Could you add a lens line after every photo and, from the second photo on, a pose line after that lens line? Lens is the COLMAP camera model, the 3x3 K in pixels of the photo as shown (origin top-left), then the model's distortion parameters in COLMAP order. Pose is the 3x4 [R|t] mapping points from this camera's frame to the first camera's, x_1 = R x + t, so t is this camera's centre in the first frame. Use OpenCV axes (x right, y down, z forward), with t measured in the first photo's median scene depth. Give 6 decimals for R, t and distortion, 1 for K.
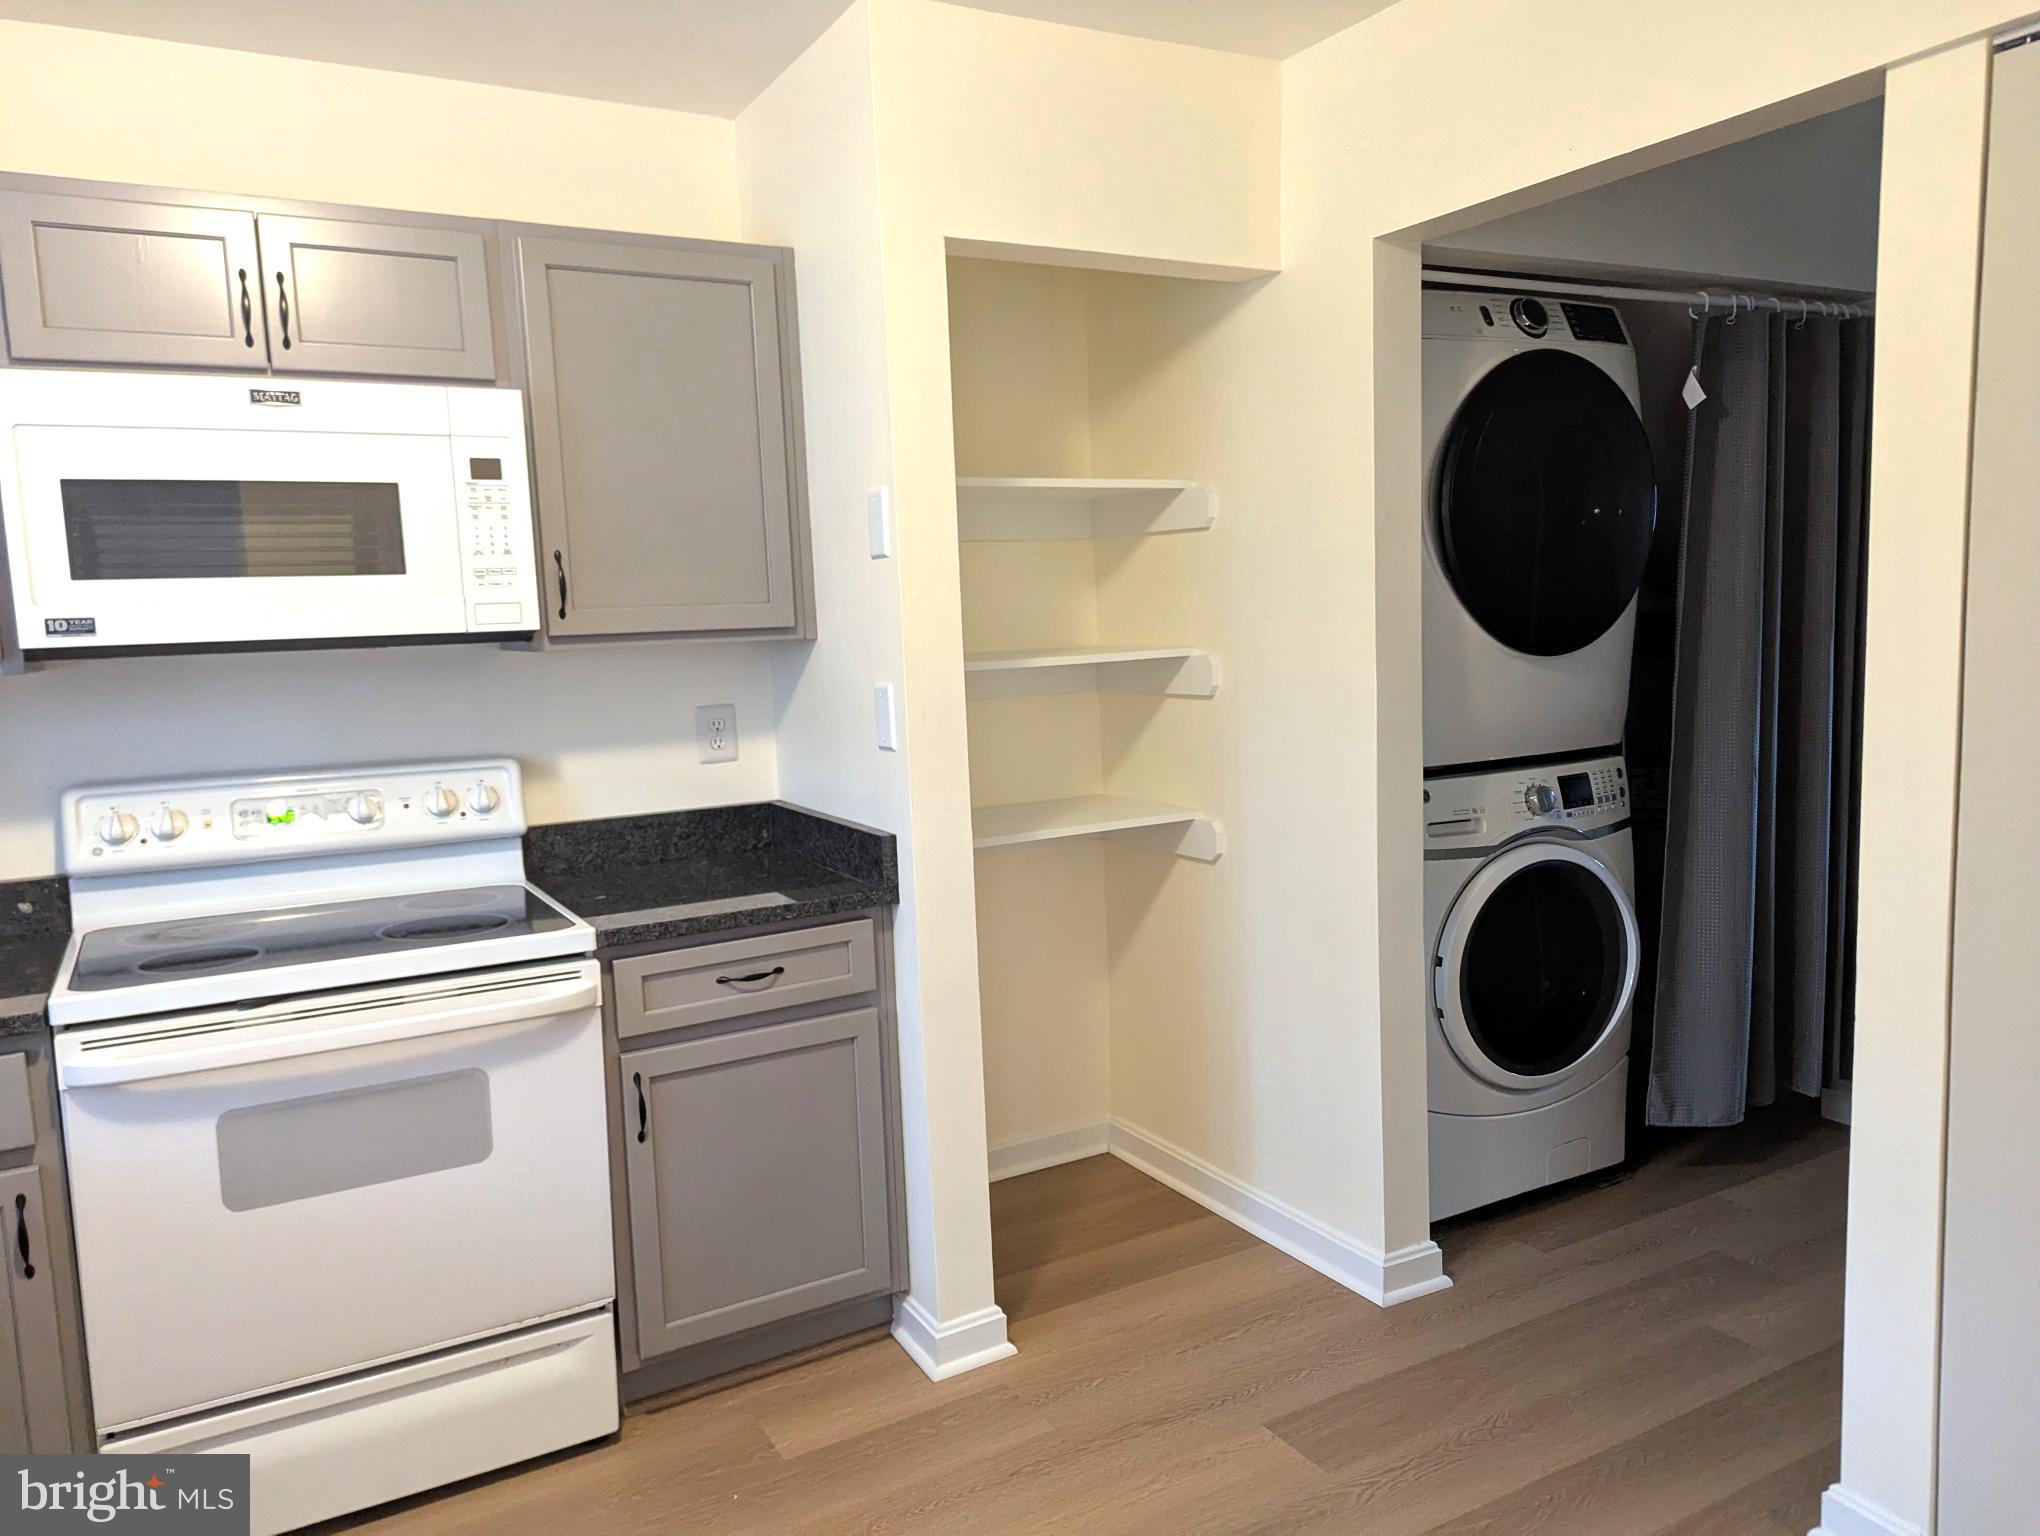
lens RADIAL K [[1437.9, 0, 1020.0], [0, 1437.9, 768.0], [0, 0, 1]] dist [0.040450, -0.003654]
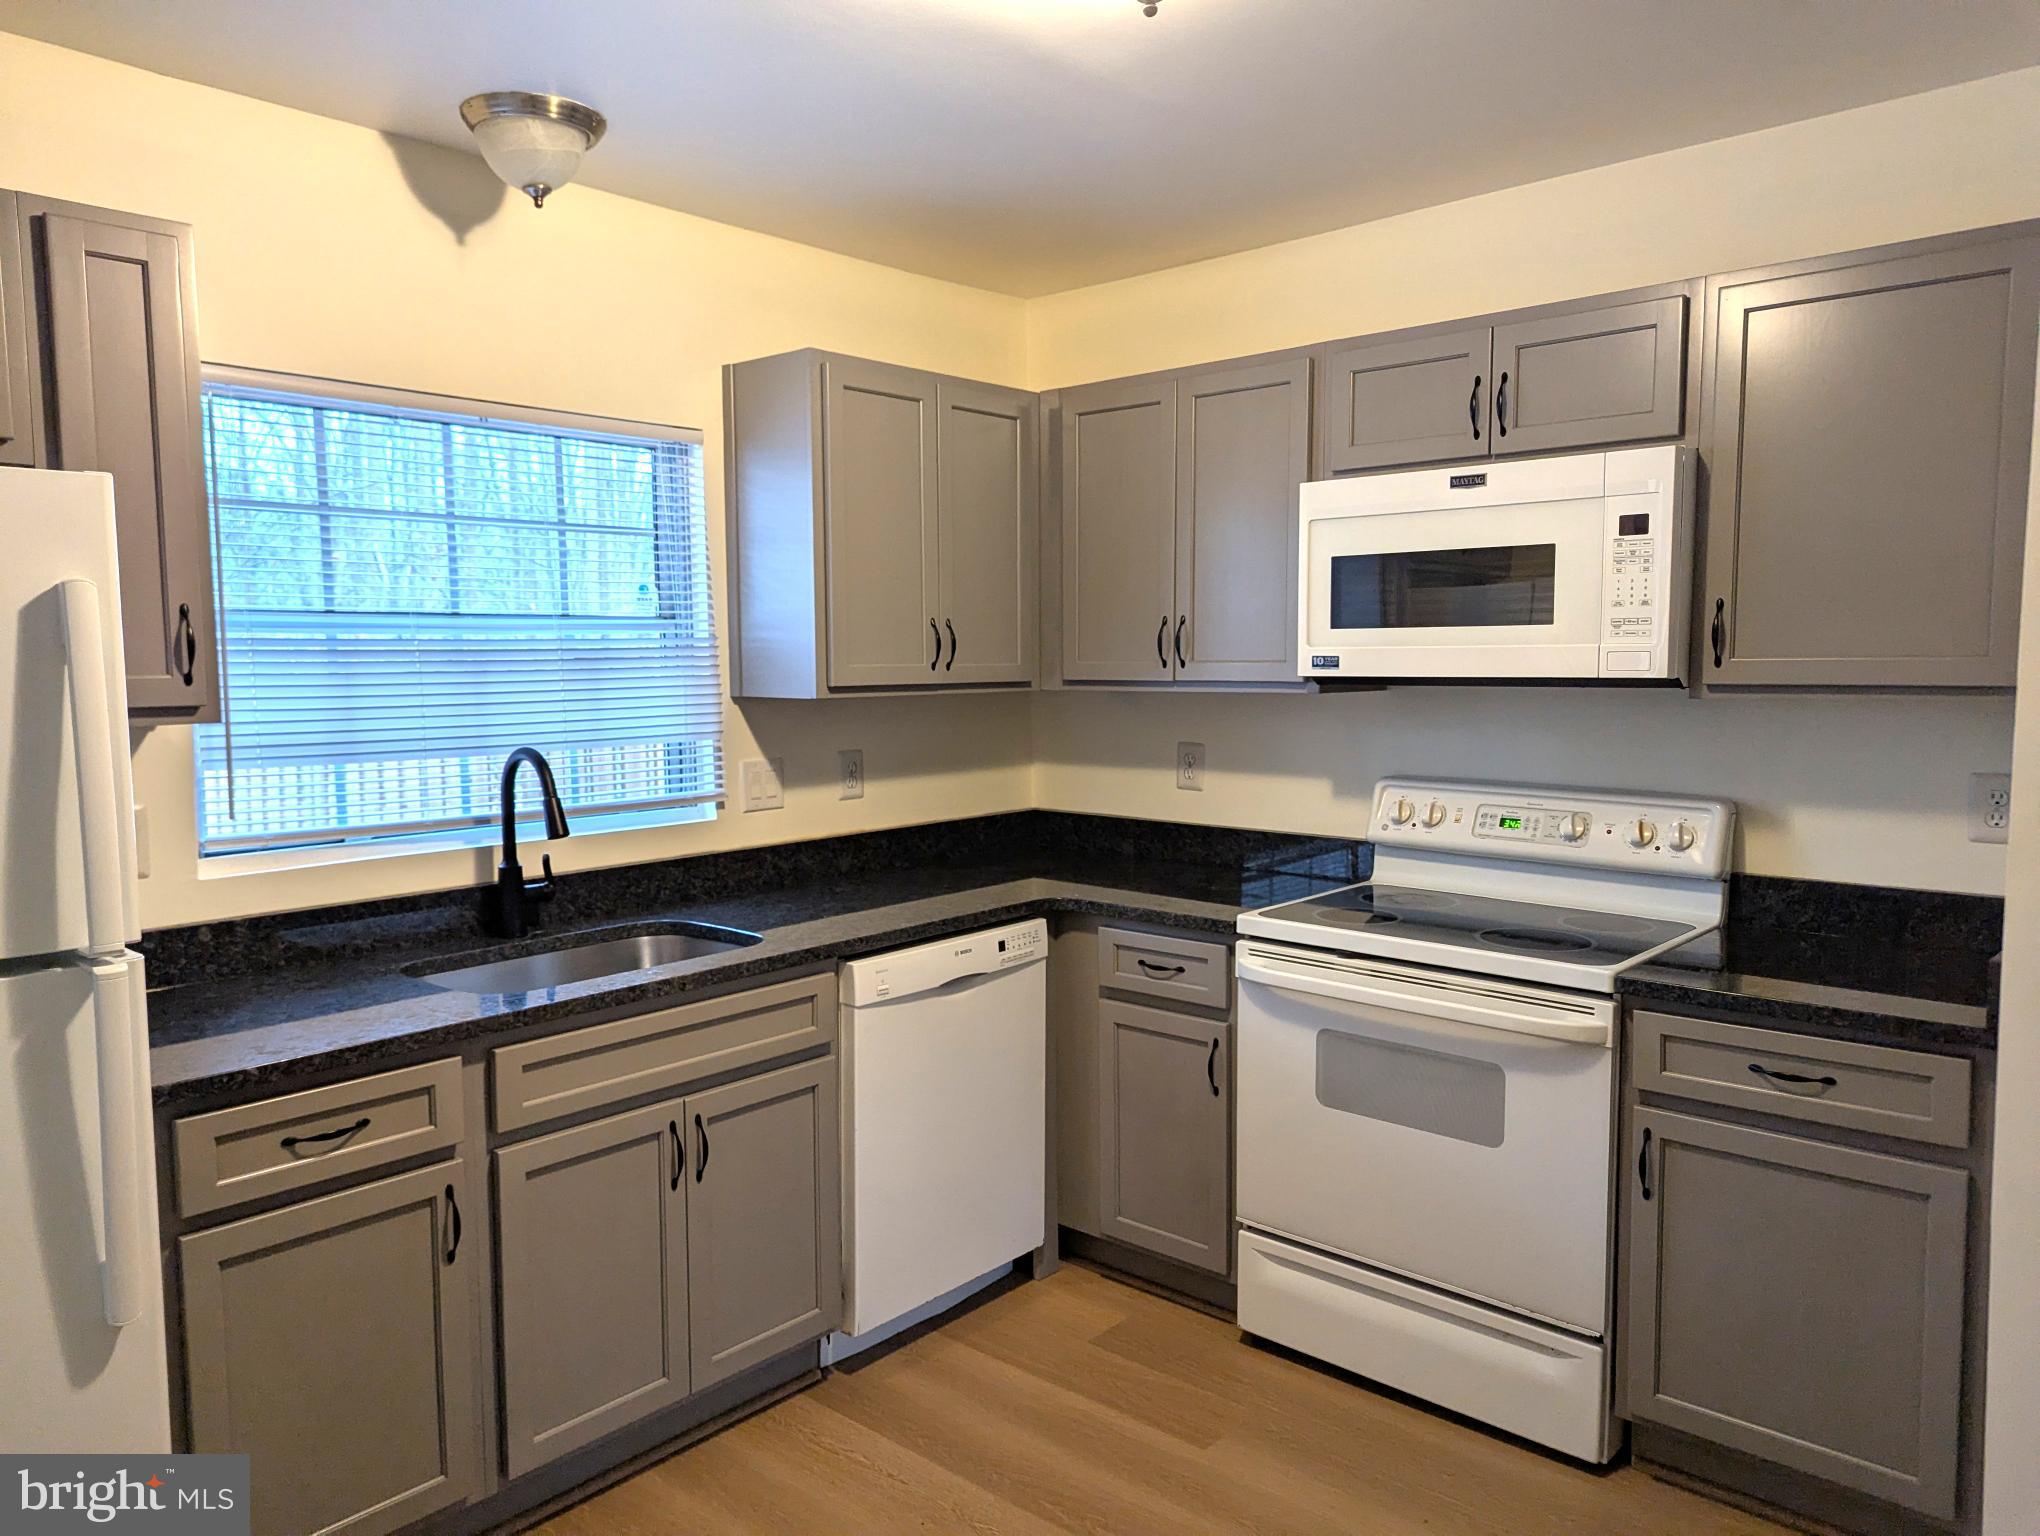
lens RADIAL K [[1415.0, 0, 1020.0], [0, 1415.0, 768.0], [0, 0, 1]] dist [0.031232, 0.000648]
pose [[0.330026, 0.111668, -0.937344, 0.484584], [-0.111804, 0.990613, 0.078649, -0.063114], [0.937328, 0.078843, 0.339413, 0.243681]]
